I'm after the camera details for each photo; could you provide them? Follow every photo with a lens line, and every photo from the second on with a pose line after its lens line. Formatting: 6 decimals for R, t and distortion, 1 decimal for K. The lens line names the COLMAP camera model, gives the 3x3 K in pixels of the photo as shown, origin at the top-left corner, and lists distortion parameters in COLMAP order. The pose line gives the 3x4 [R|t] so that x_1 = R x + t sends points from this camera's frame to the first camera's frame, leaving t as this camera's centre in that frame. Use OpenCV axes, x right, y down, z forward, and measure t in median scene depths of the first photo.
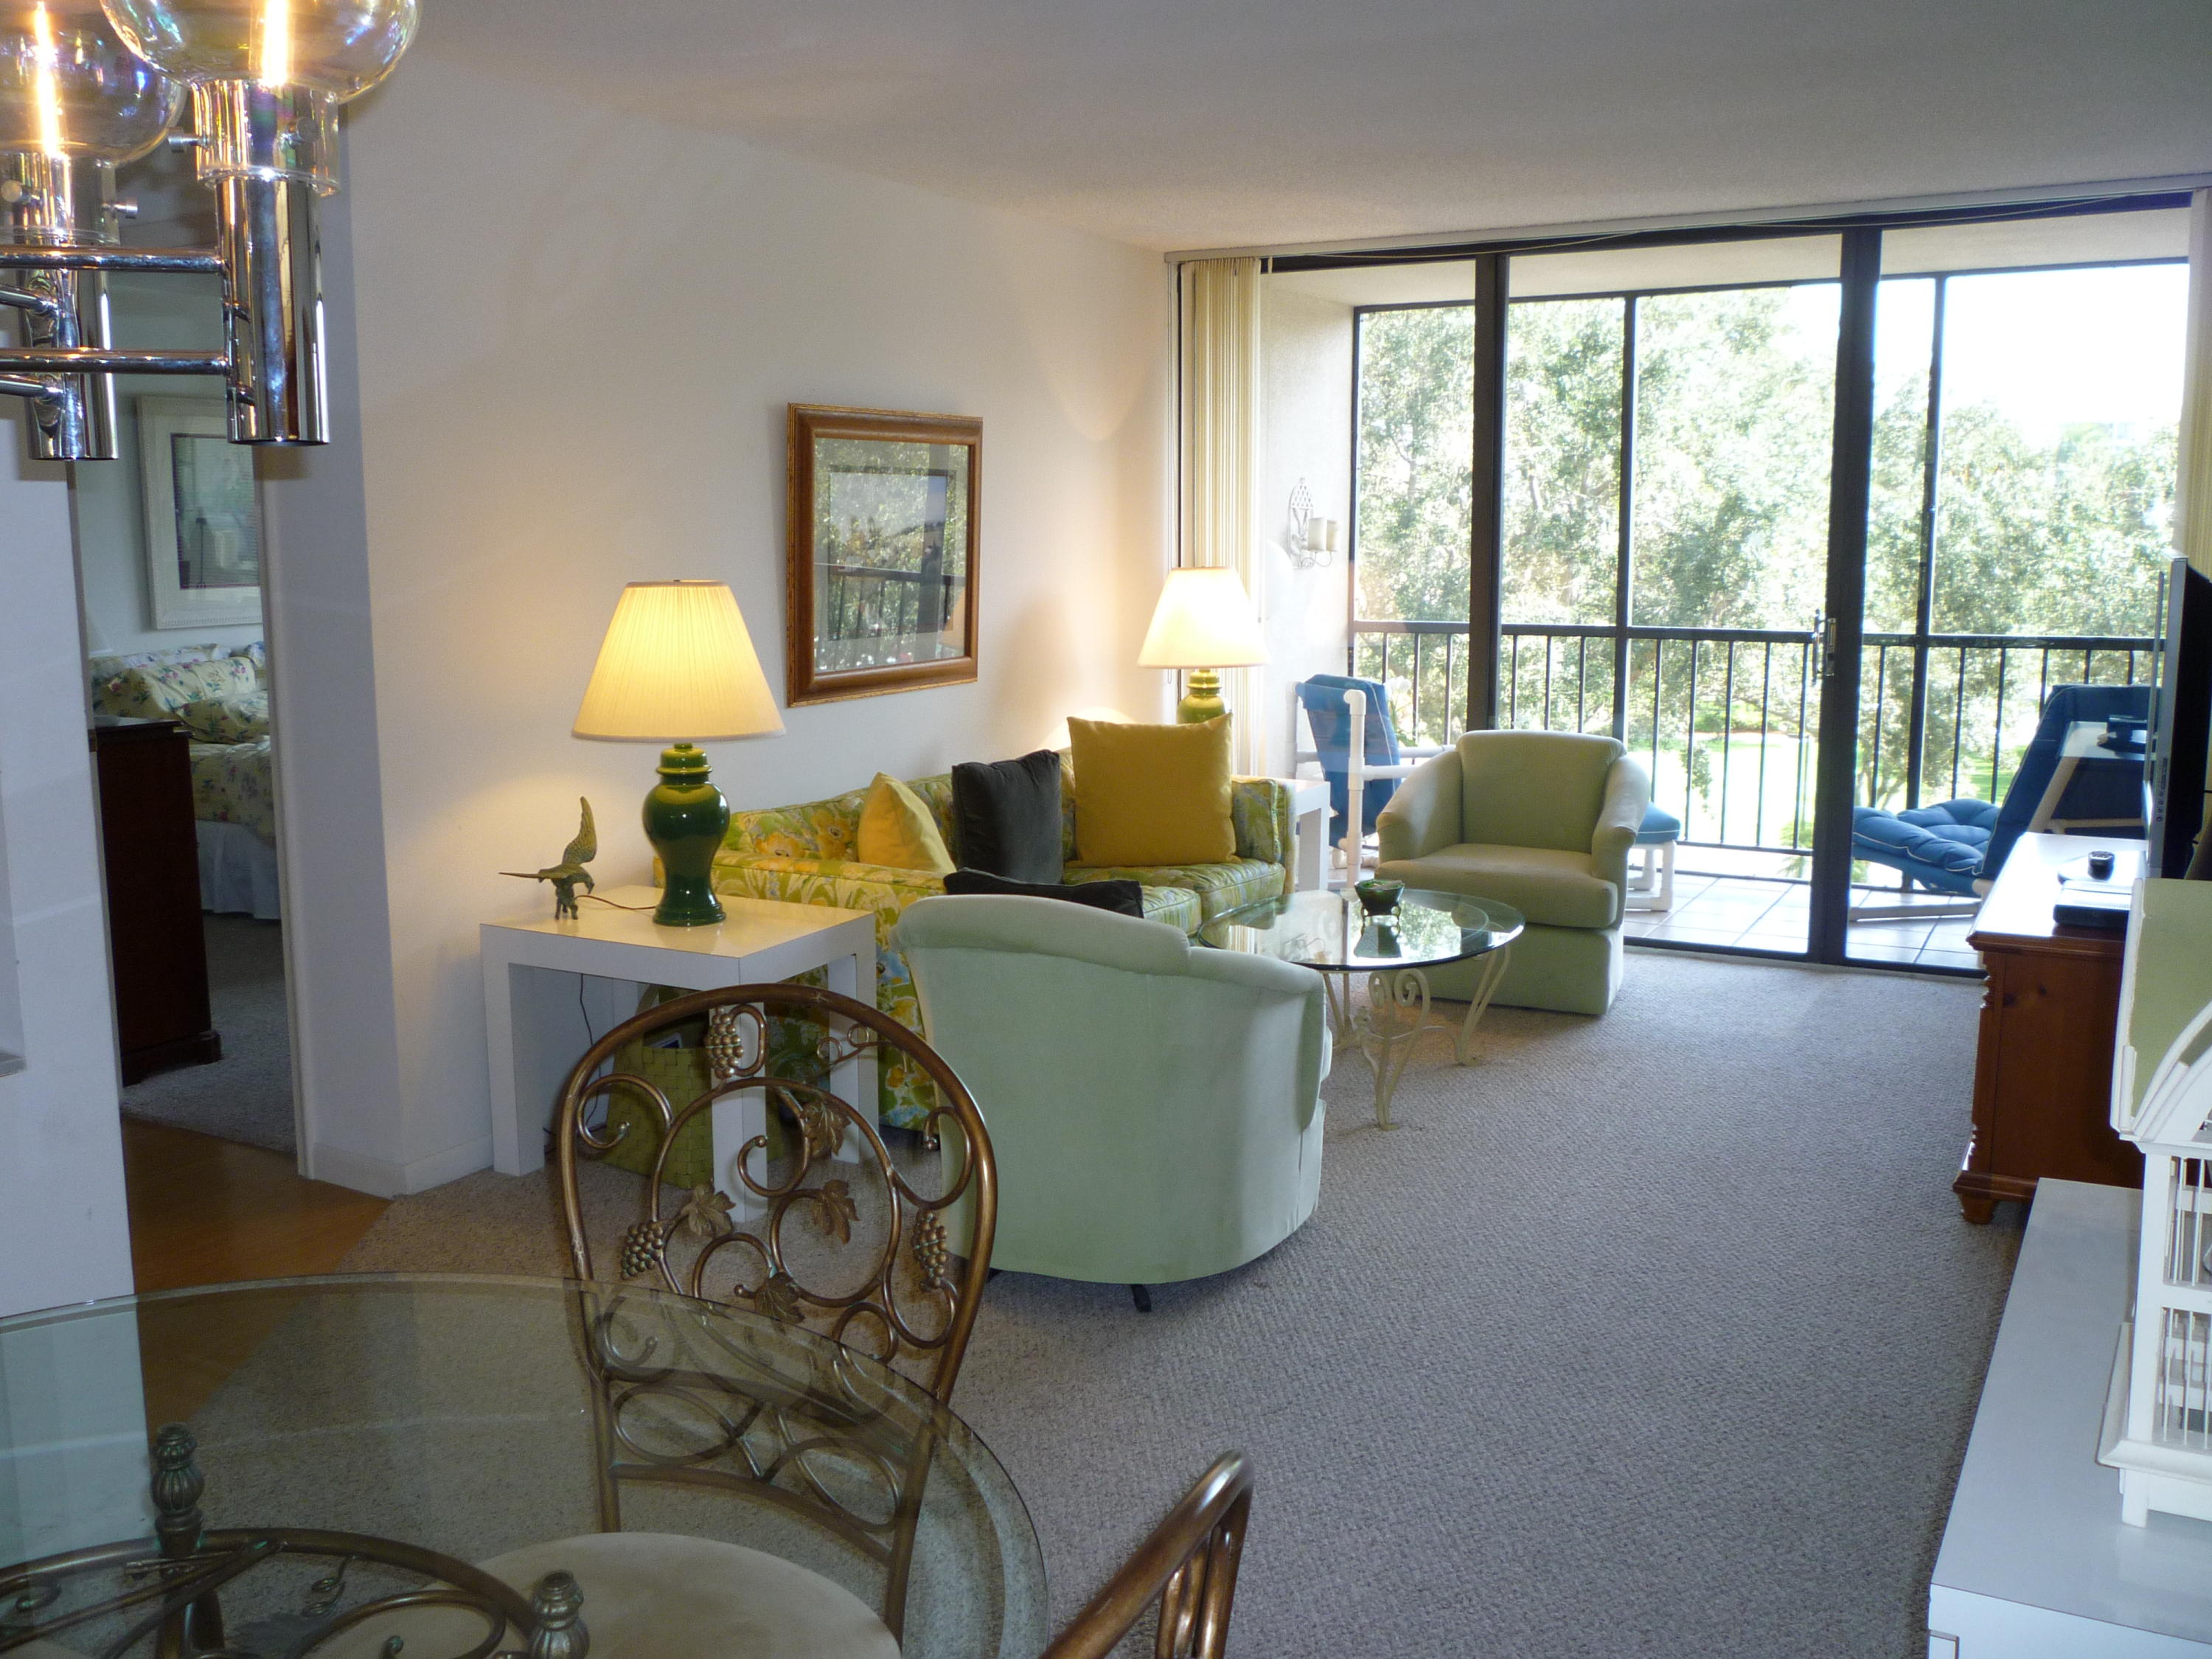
lens RADIAL K [[1941.6, 0, 1163.1], [0, 1941.6, 818.8], [0, 0, 1]] dist [0.007881, 0.018023]
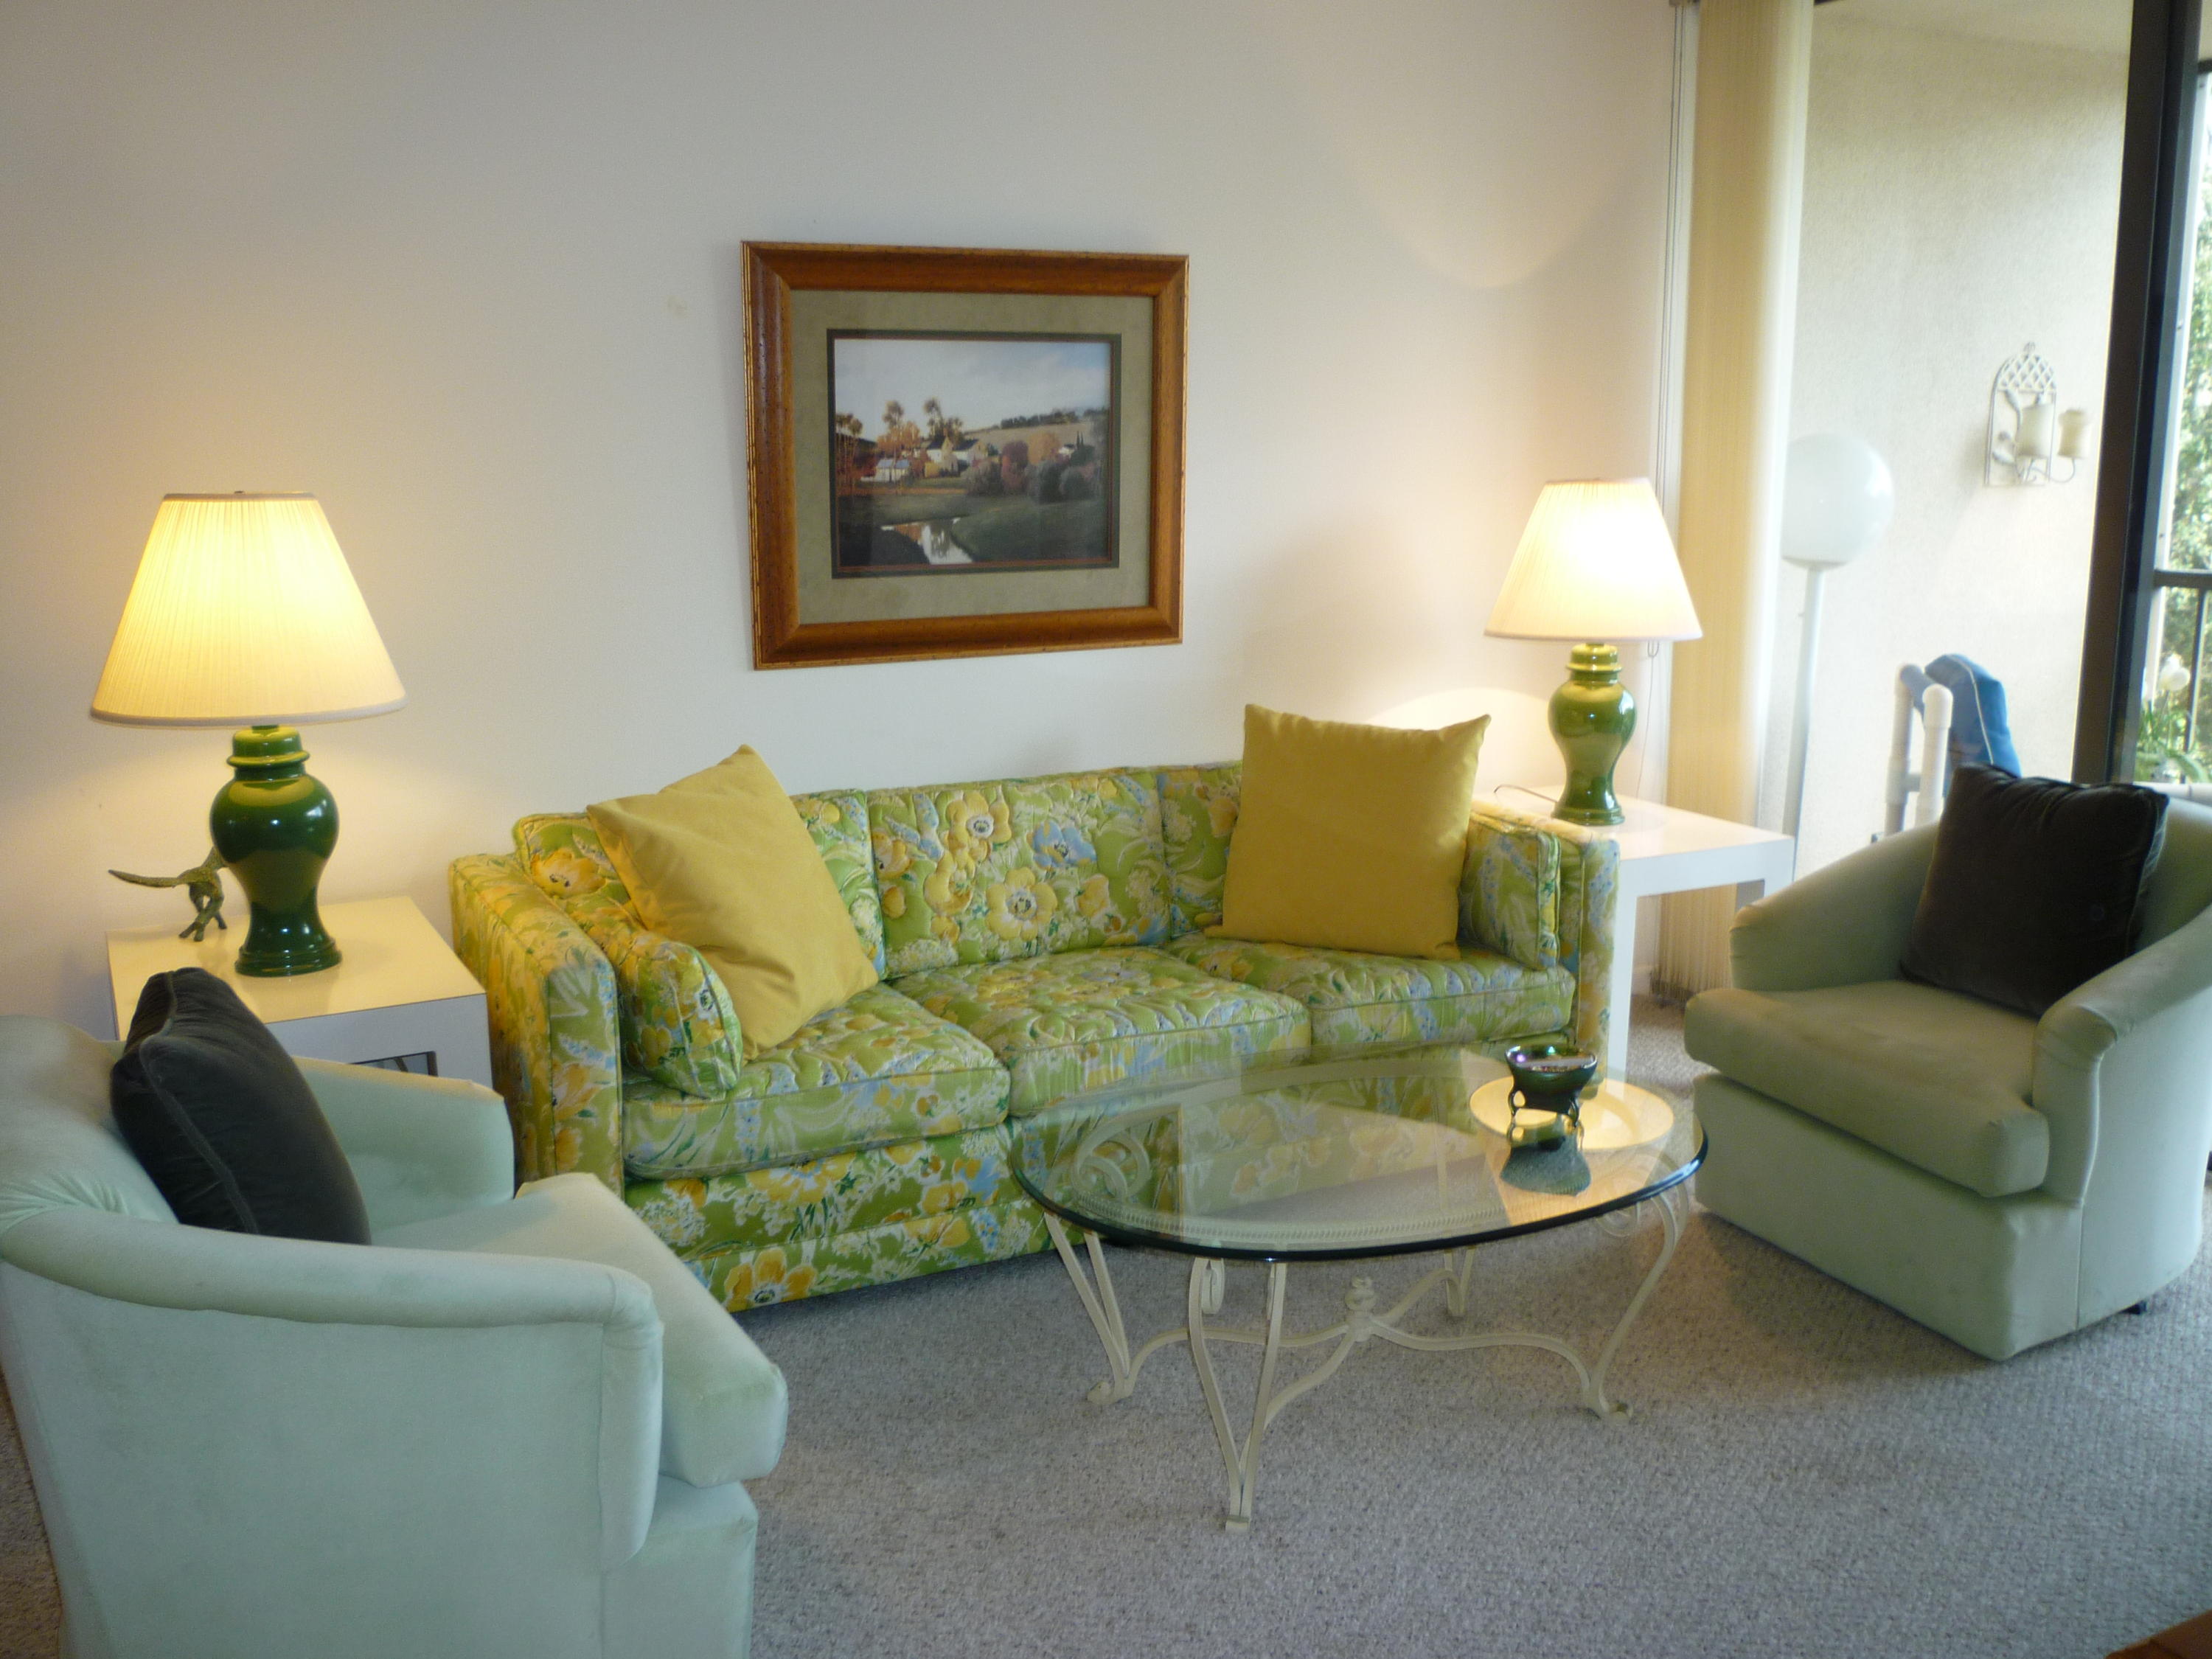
lens RADIAL K [[1935.7, 0, 1094.7], [0, 1935.7, 844.8], [0, 0, 1]] dist [-0.042645, 0.028450]
pose [[0.798041, 0.117619, -0.591013, 0.090751], [-0.082659, 0.992862, 0.085979, -0.017174], [0.596908, -0.019762, 0.802067, 0.130834]]
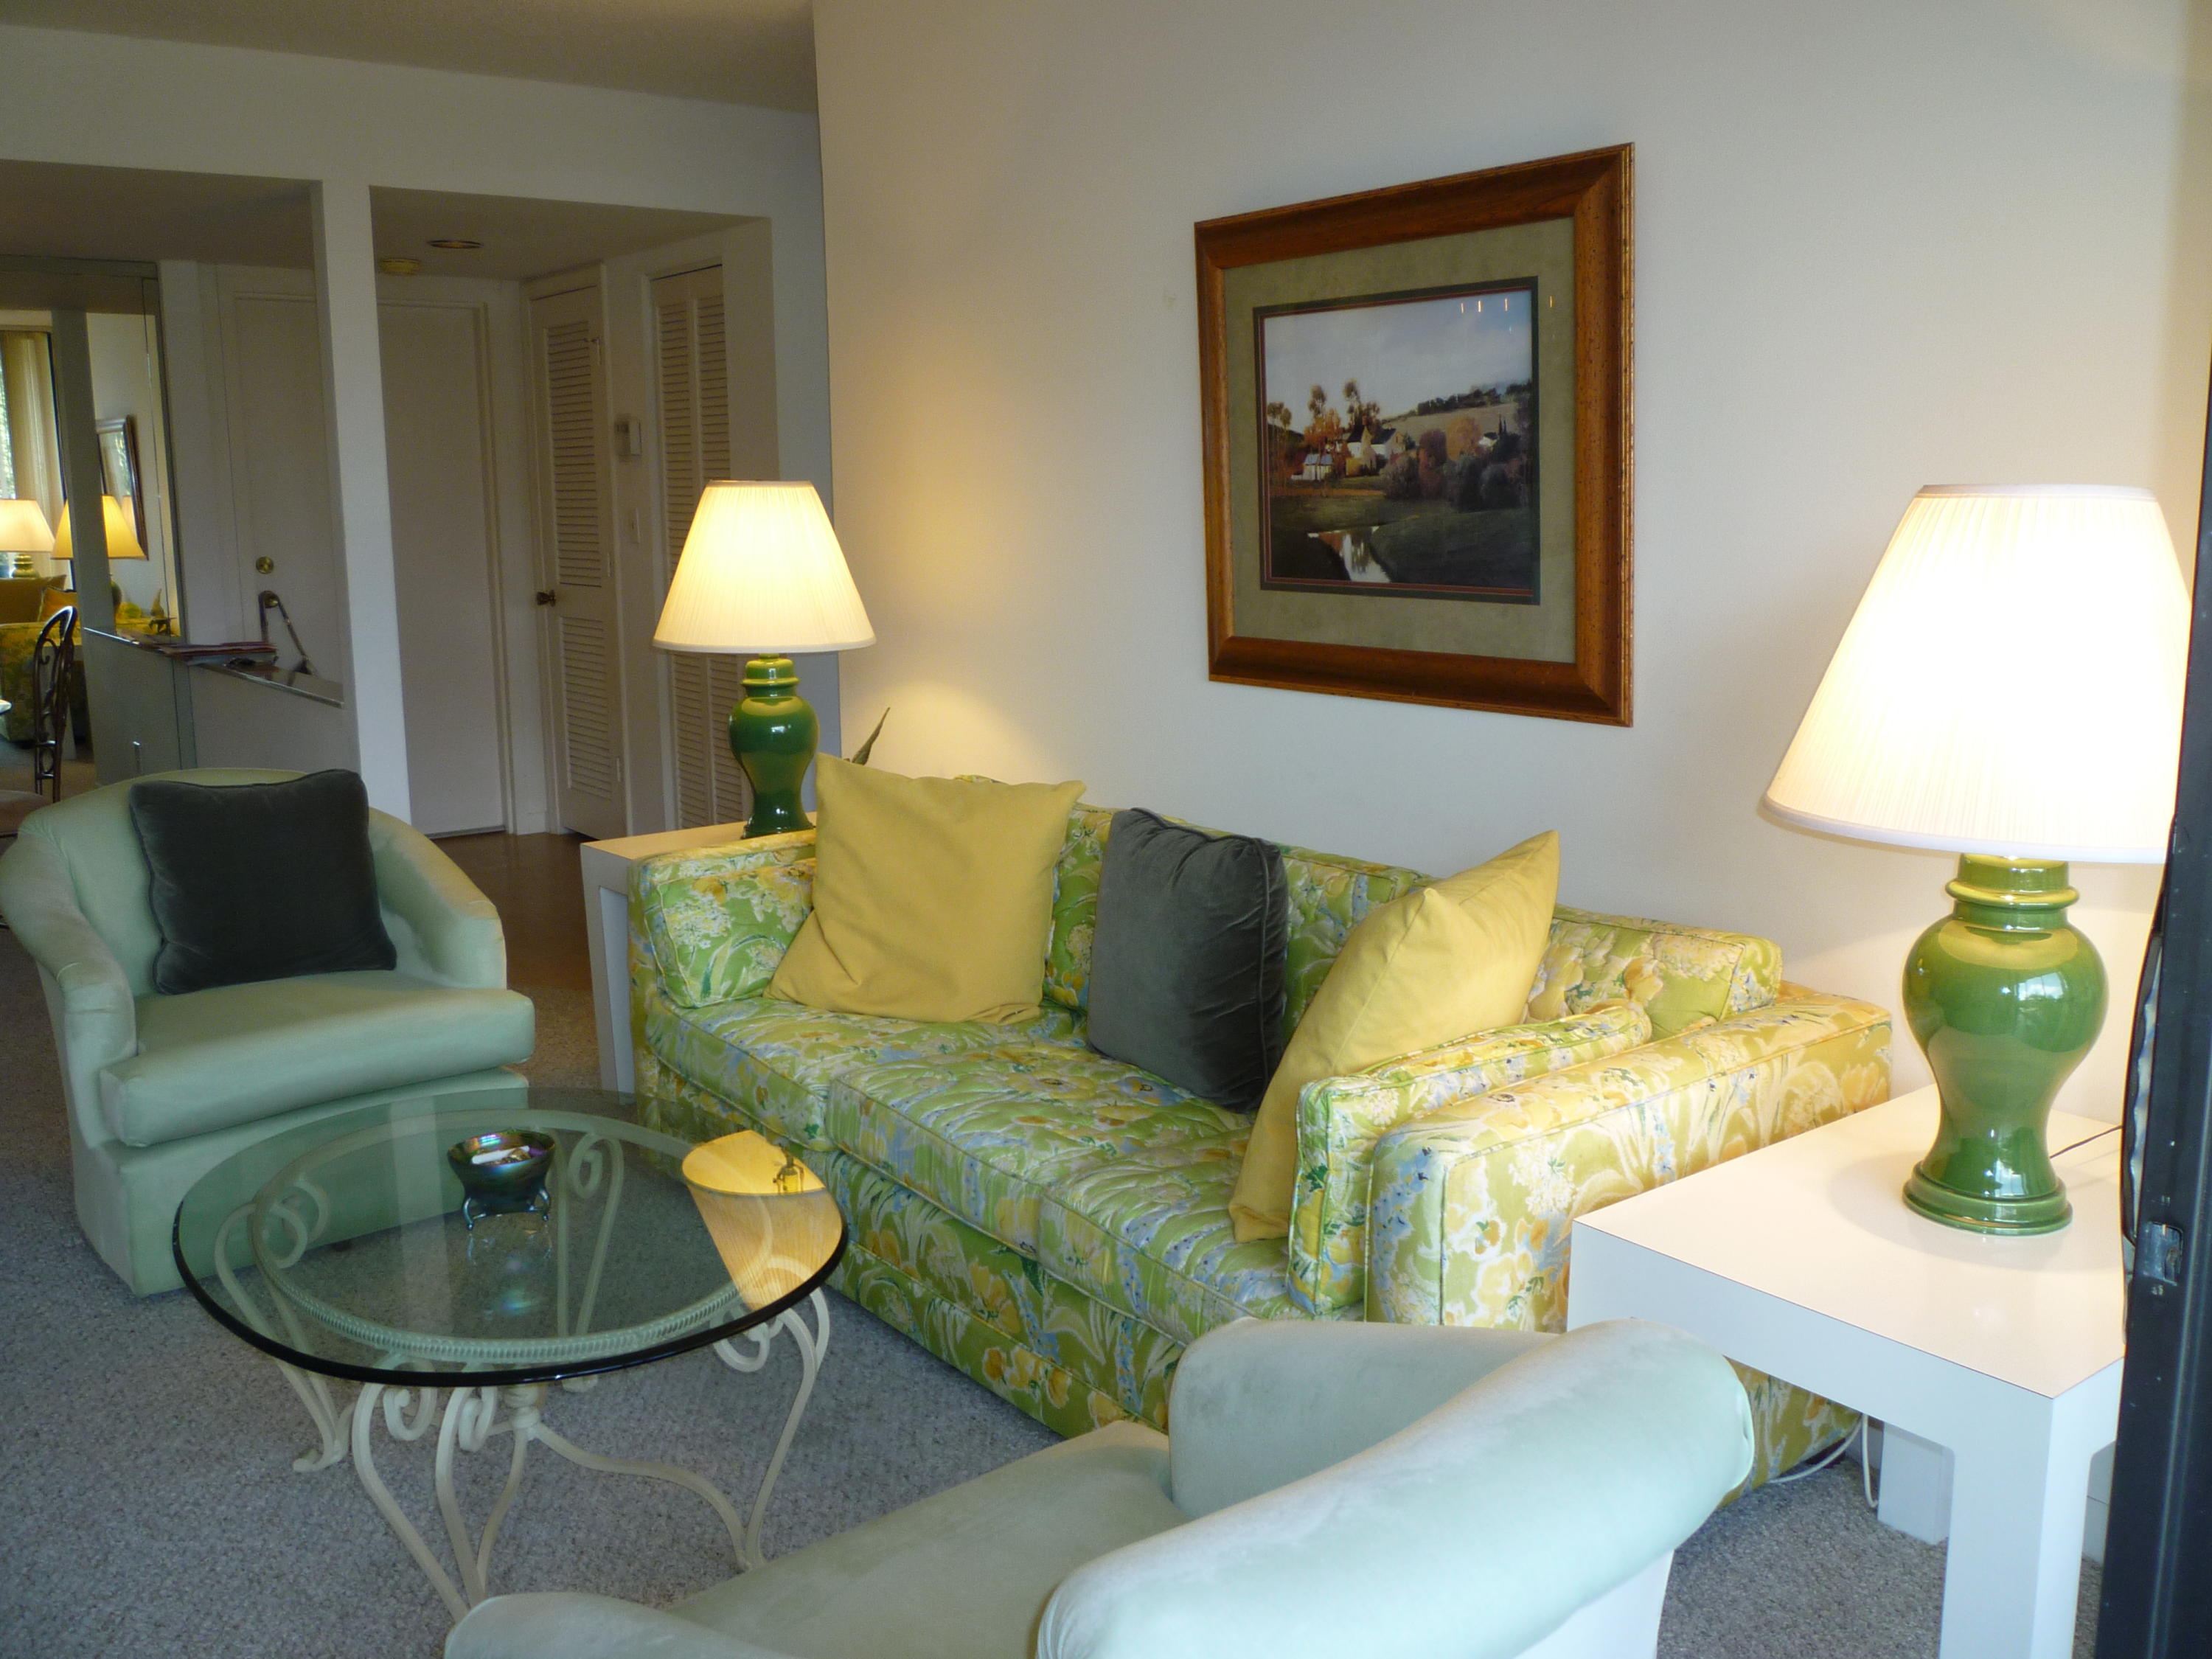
lens RADIAL K [[1941.6, 0, 1163.1], [0, 1941.6, 818.8], [0, 0, 1]] dist [0.007881, 0.018023]
pose [[-0.417123, 0.167473, -0.893287, 0.113901], [-0.119723, 0.964185, 0.236670, -0.044745], [0.900930, 0.205668, -0.382134, 0.331680]]
